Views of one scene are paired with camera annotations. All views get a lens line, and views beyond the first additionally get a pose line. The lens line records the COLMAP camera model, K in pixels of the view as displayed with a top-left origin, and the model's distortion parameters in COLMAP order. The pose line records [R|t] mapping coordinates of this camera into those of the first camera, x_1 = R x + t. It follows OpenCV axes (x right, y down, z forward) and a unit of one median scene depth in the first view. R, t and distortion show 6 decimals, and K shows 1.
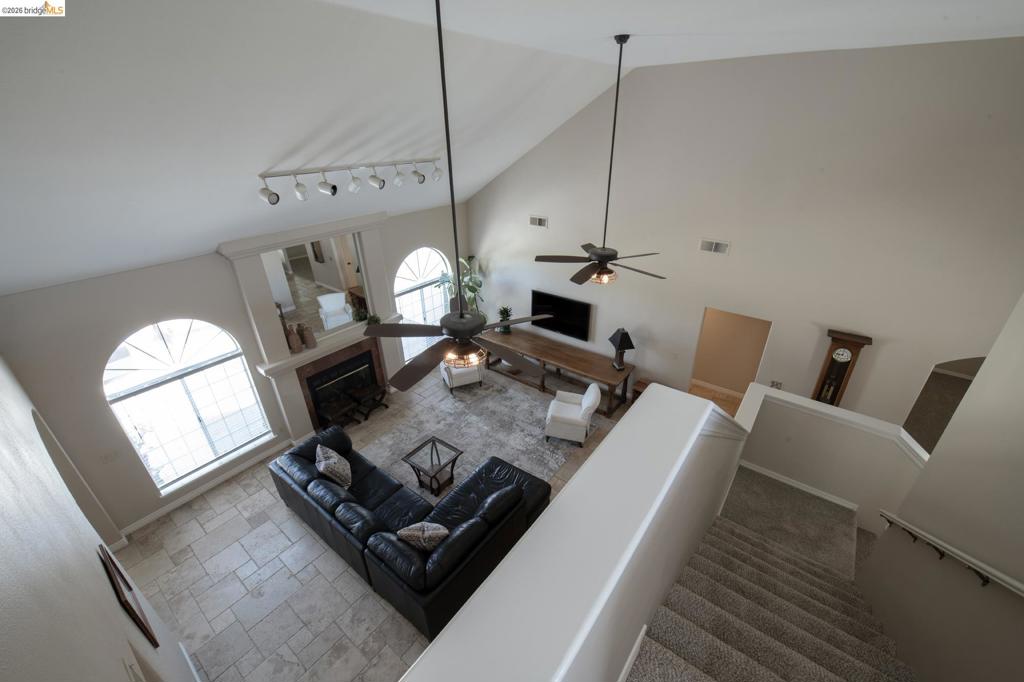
lens RADIAL K [[409.8, 0, 515.7], [0, 409.8, 342.0], [0, 0, 1]] dist [-0.018929, -0.000169]
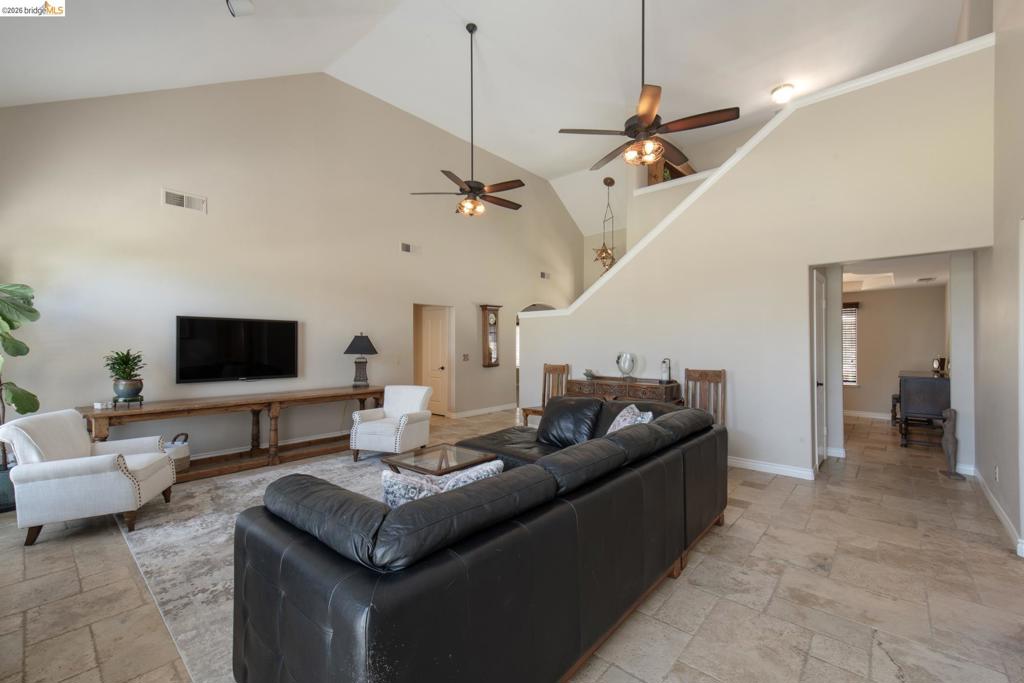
lens RADIAL K [[424.0, 0, 515.0], [0, 424.0, 344.6], [0, 0, 1]] dist [0.009701, -0.000546]
pose [[0.074687, 0.012318, 0.997131, -0.865711], [0.464259, 0.884519, -0.045701, 0.256067], [-0.882545, 0.466341, 0.060343, 0.951953]]
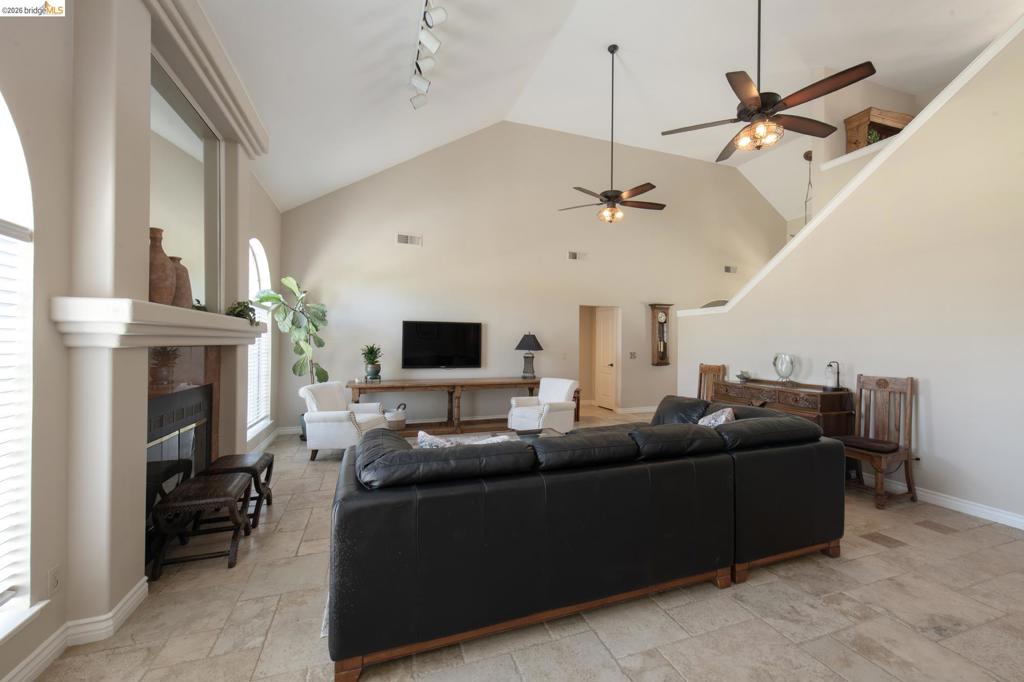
lens RADIAL K [[412.3, 0, 527.8], [0, 412.3, 339.9], [0, 0, 1]] dist [0.000743, -0.000404]
pose [[0.534480, 0.020705, 0.844927, -0.864383], [0.380485, 0.886774, -0.262416, 0.357363], [-0.754693, 0.461739, 0.466085, 0.756830]]
